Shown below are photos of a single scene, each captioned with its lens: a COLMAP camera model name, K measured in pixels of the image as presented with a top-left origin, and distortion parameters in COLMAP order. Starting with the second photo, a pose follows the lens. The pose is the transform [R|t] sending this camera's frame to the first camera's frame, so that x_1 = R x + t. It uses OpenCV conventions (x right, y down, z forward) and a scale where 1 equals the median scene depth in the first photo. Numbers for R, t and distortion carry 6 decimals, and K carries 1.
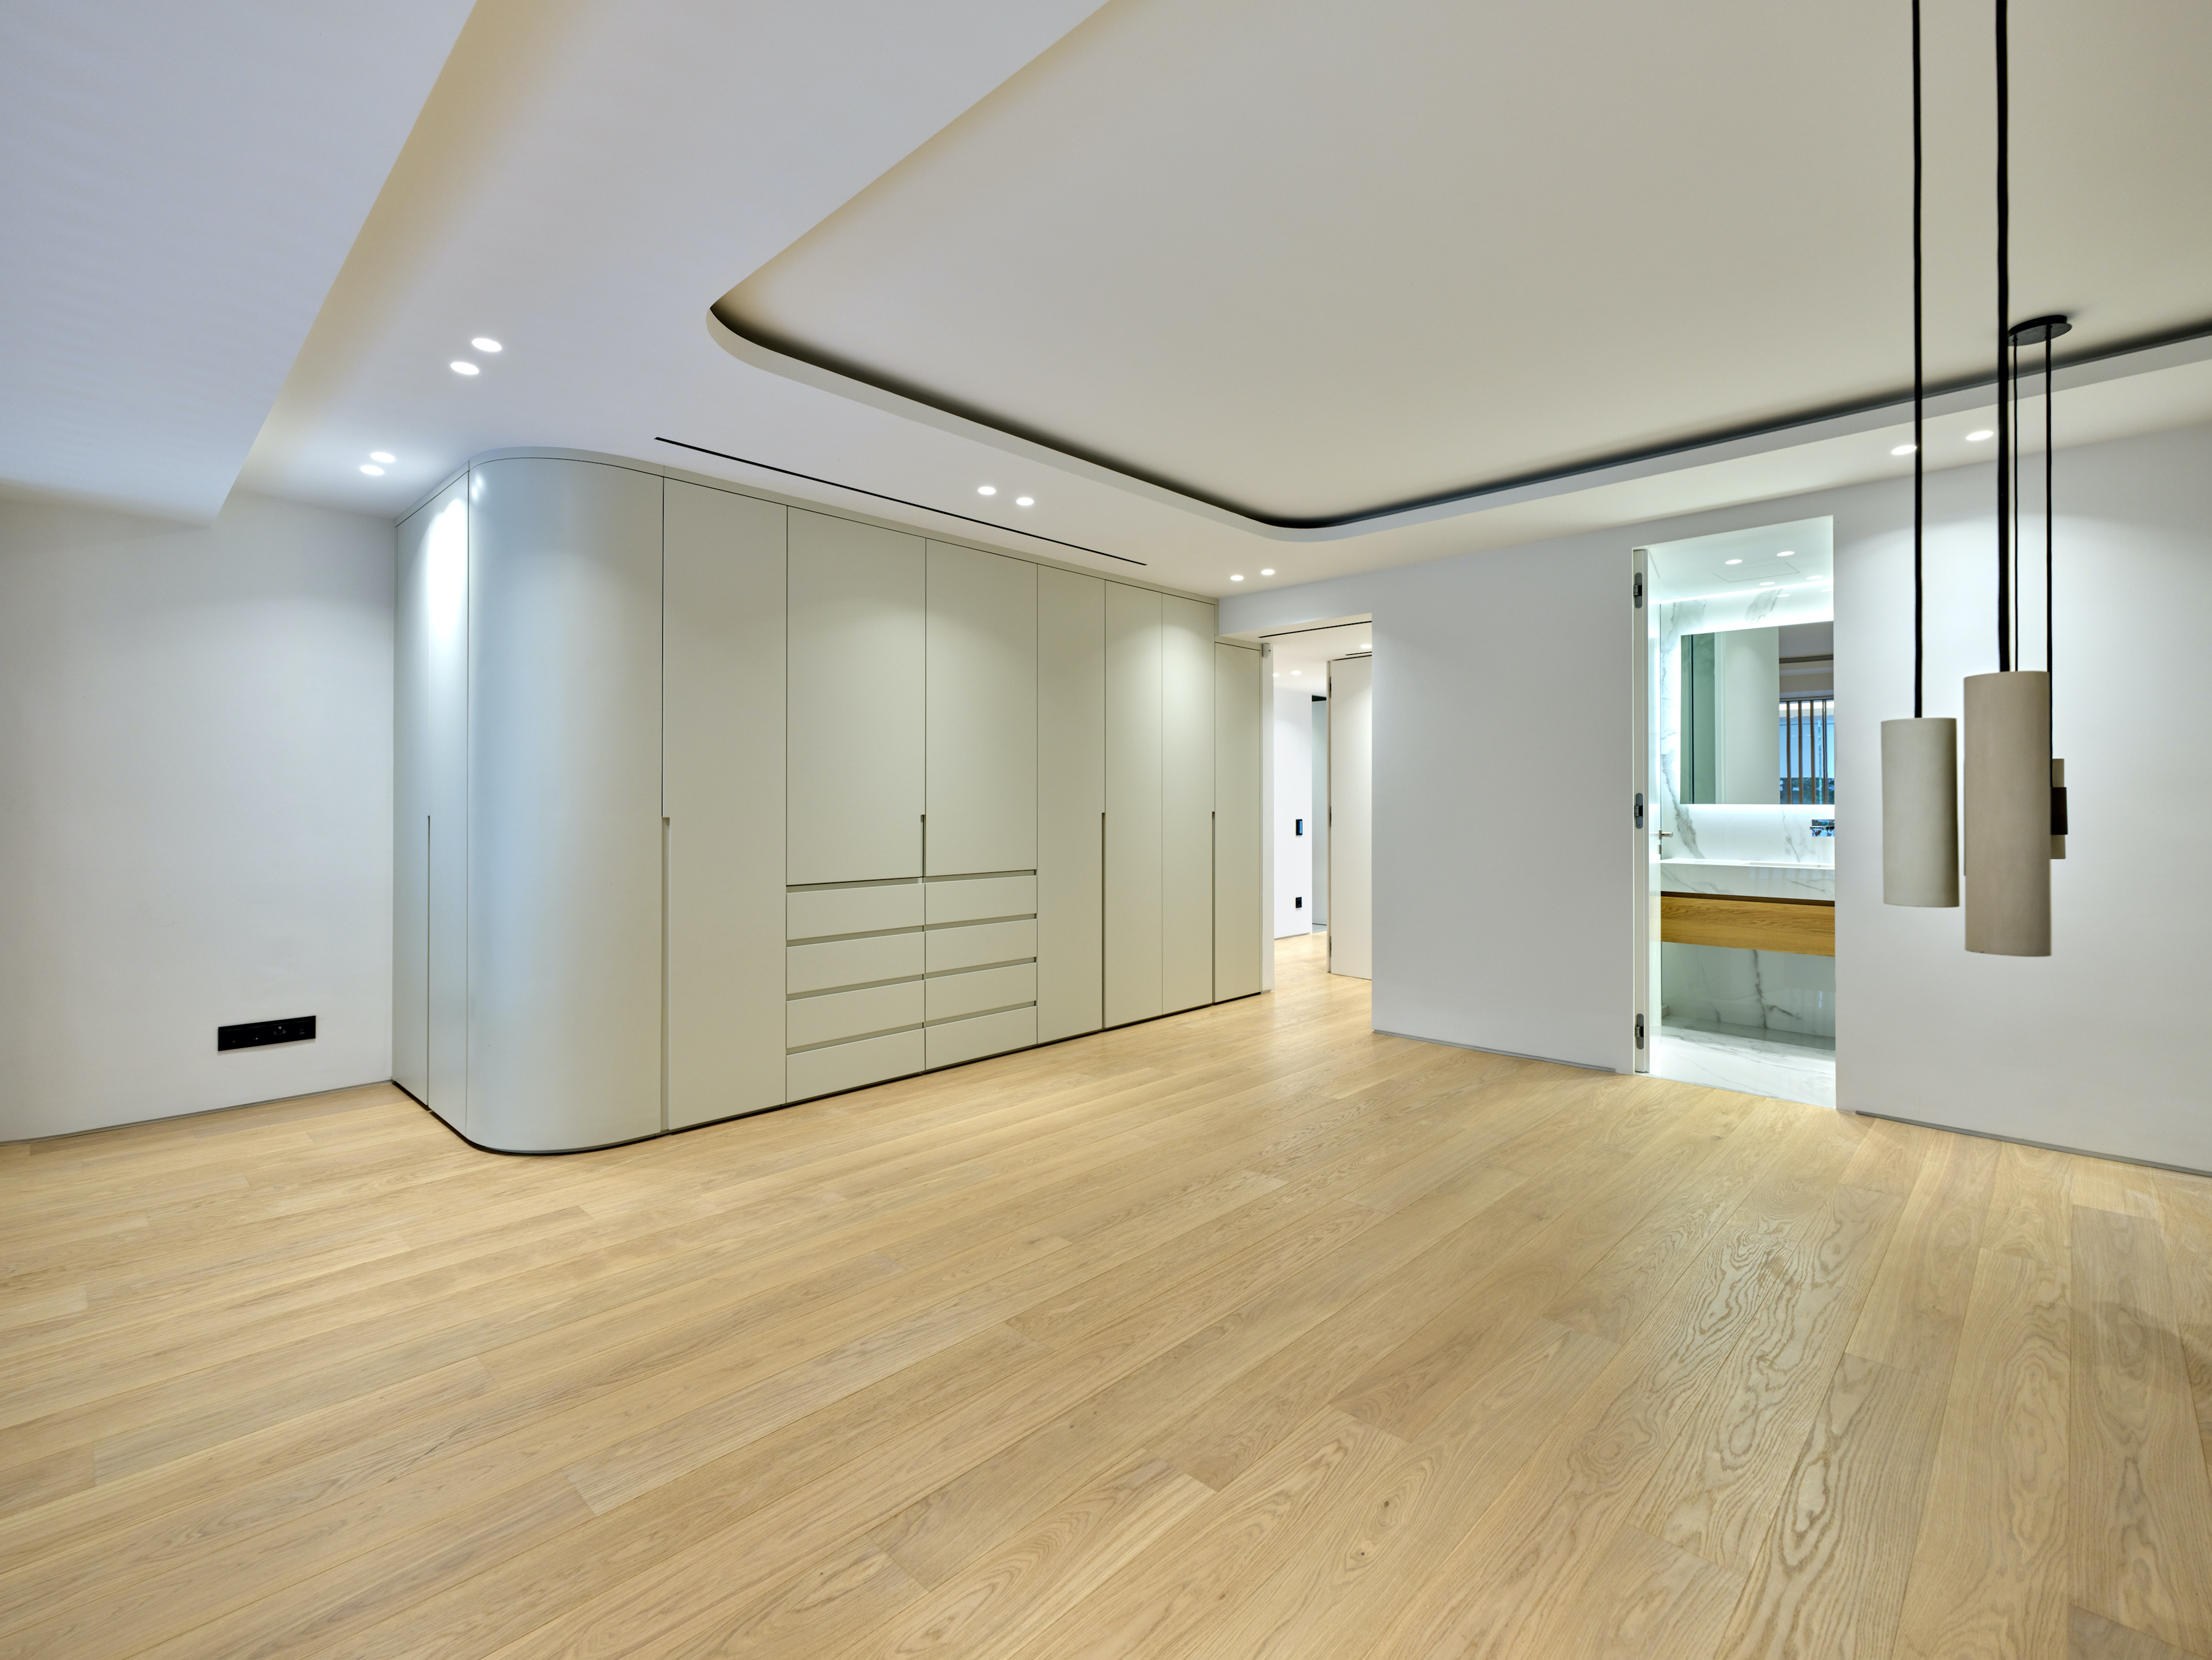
lens RADIAL K [[1017.1, 0, 1084.0], [0, 1017.1, 819.4], [0, 0, 1]] dist [0.002546, 0.000551]
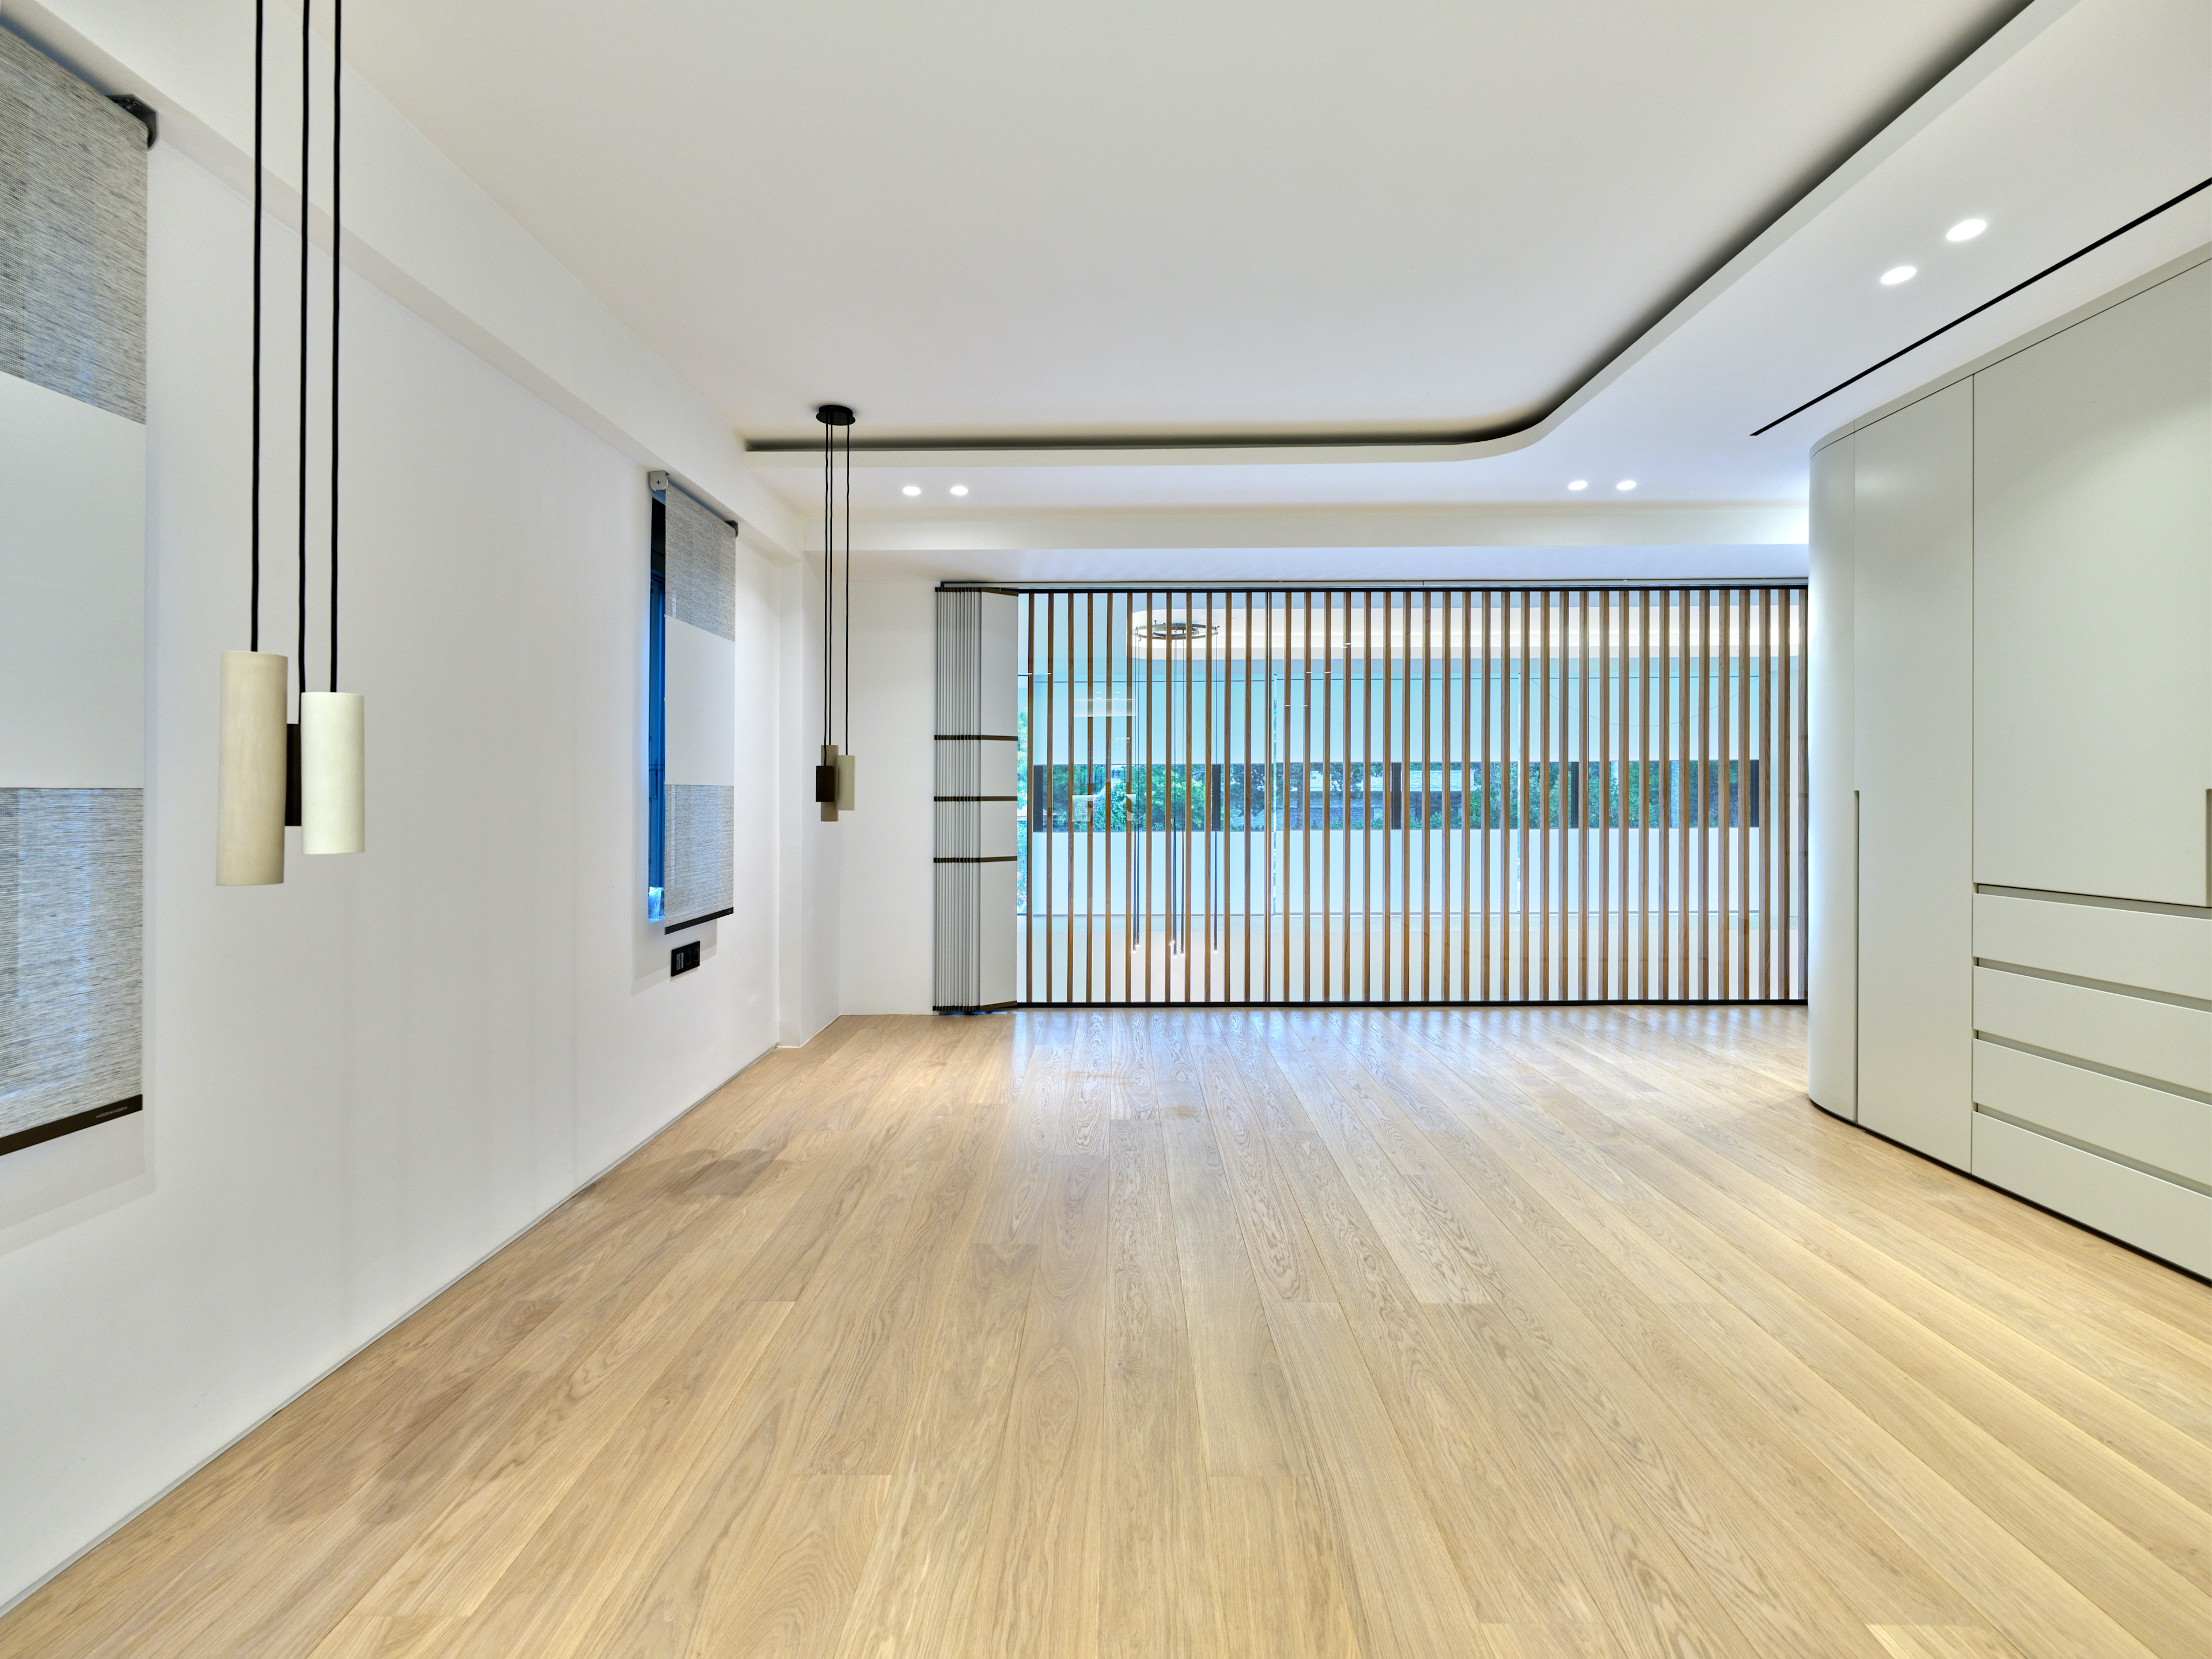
lens RADIAL K [[1017.0, 0, 1097.1], [0, 1017.0, 810.7], [0, 0, 1]] dist [0.002546, 0.000551]
pose [[-0.726864, 0.014028, -0.686638, 0.900598], [-0.007564, 0.999567, 0.028428, -0.007634], [0.686740, 0.025857, -0.726443, 1.432112]]
